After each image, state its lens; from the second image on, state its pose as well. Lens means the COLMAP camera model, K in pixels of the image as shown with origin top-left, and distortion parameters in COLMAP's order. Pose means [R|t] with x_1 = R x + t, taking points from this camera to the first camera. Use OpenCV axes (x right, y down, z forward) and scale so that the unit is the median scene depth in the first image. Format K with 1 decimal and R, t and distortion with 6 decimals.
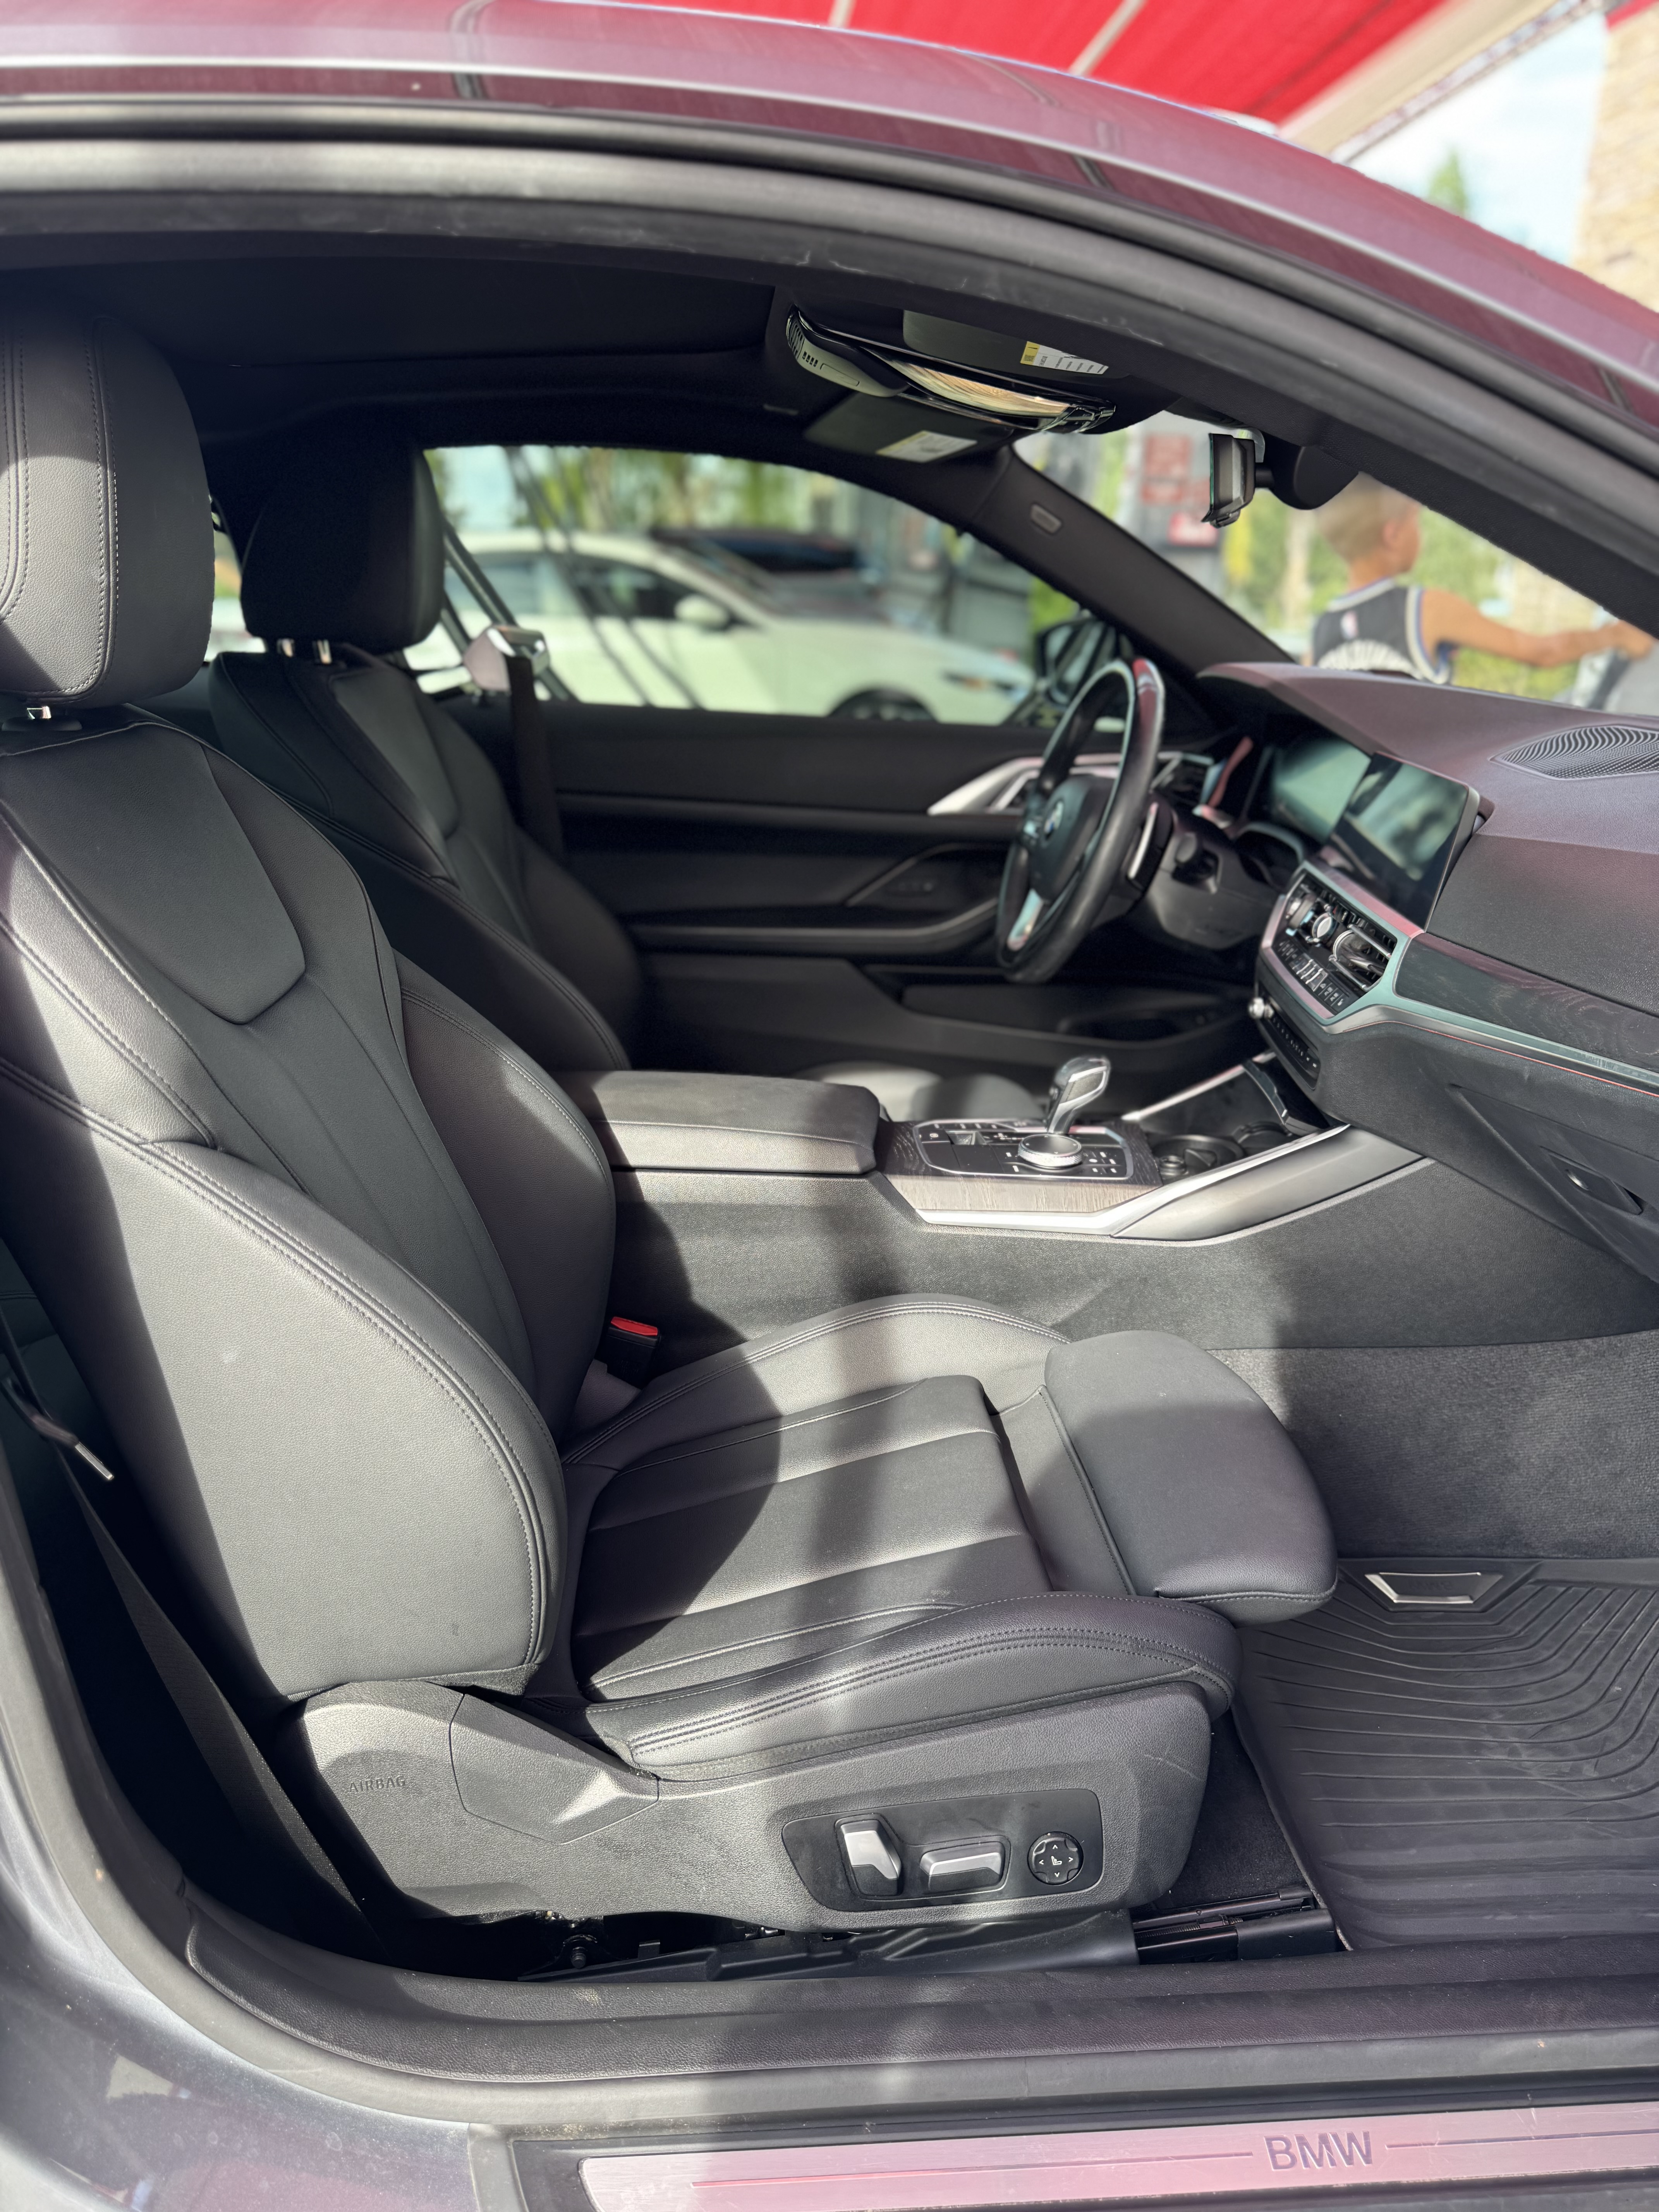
lens RADIAL K [[1580.2, 0, 831.7], [0, 1580.2, 1143.0], [0, 0, 1]] dist [0.002883, -0.006863]
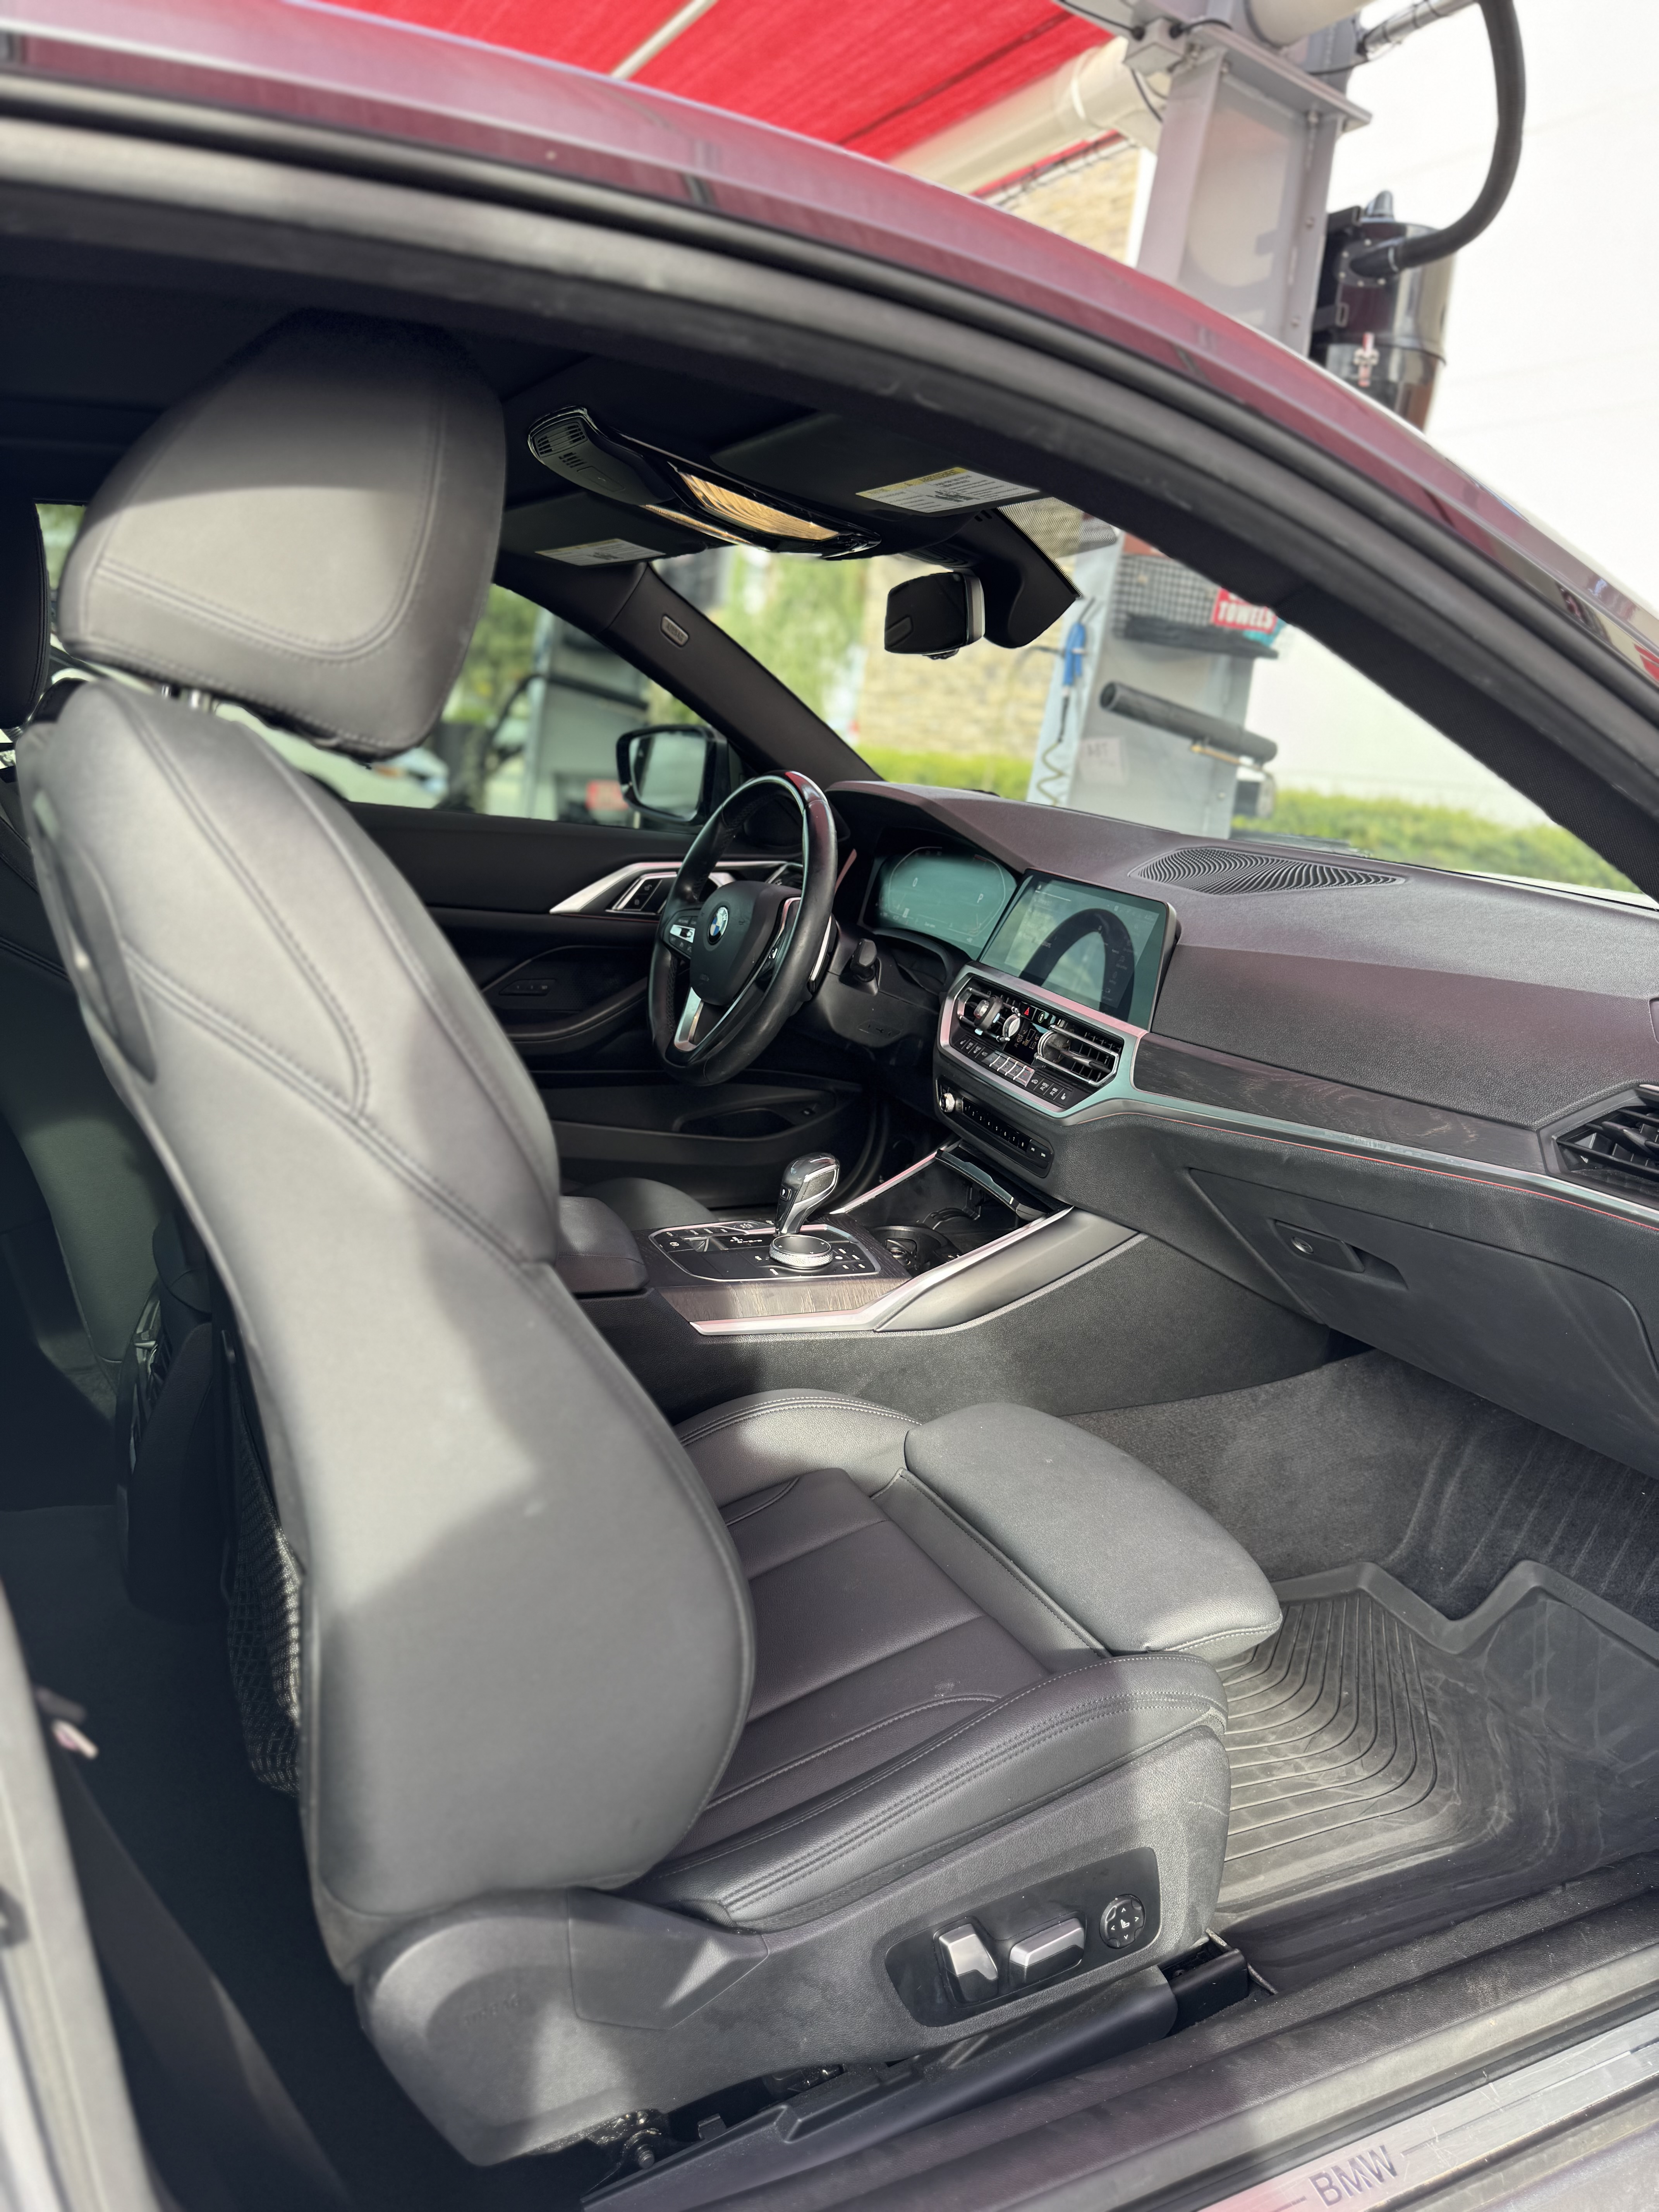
lens RADIAL K [[1574.8, 0, 826.2], [0, 1574.8, 1147.5], [0, 0, 1]] dist [0.058355, -0.065914]
pose [[0.927912, -0.044434, 0.370142, -0.226776], [0.063899, 0.997135, -0.040486, -0.019621], [-0.367283, 0.061219, 0.928092, 0.052294]]
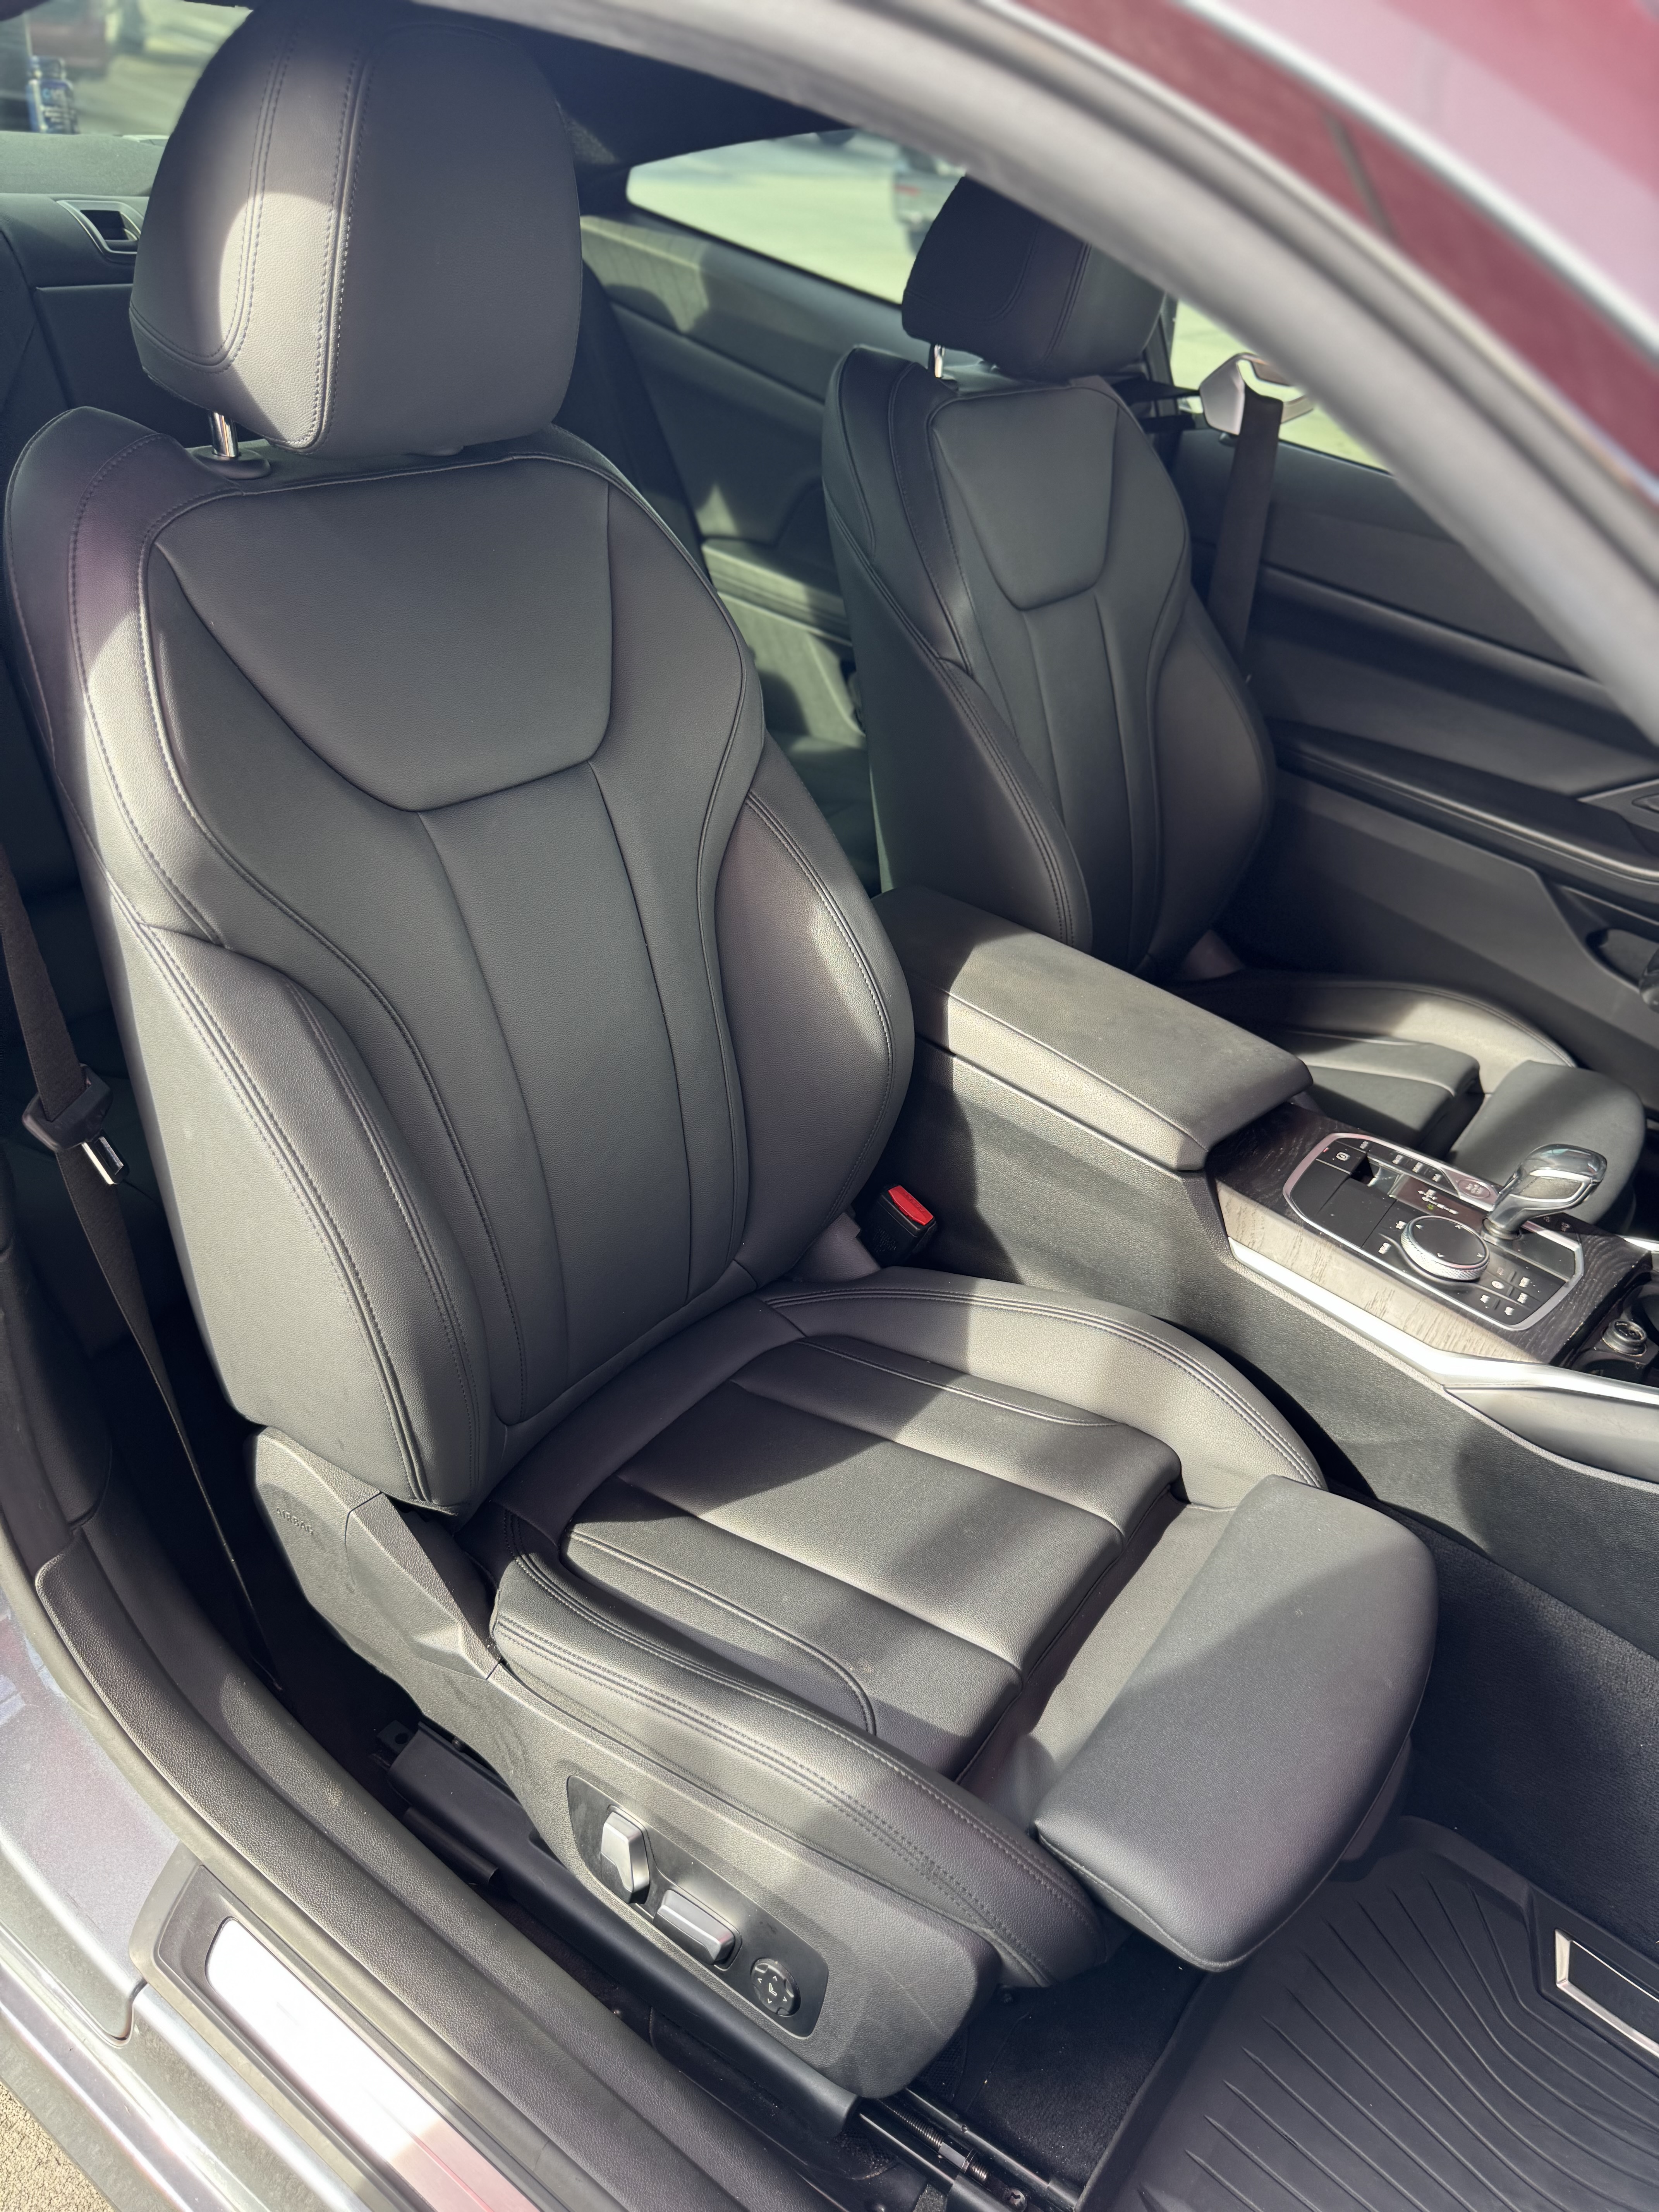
lens RADIAL K [[1580.2, 0, 831.7], [0, 1580.2, 1143.0], [0, 0, 1]] dist [0.002883, -0.006863]
pose [[0.766265, 0.437584, -0.470487, 0.264098], [-0.322129, 0.895206, 0.307960, -0.190522], [0.555941, -0.084422, 0.826924, 0.209115]]
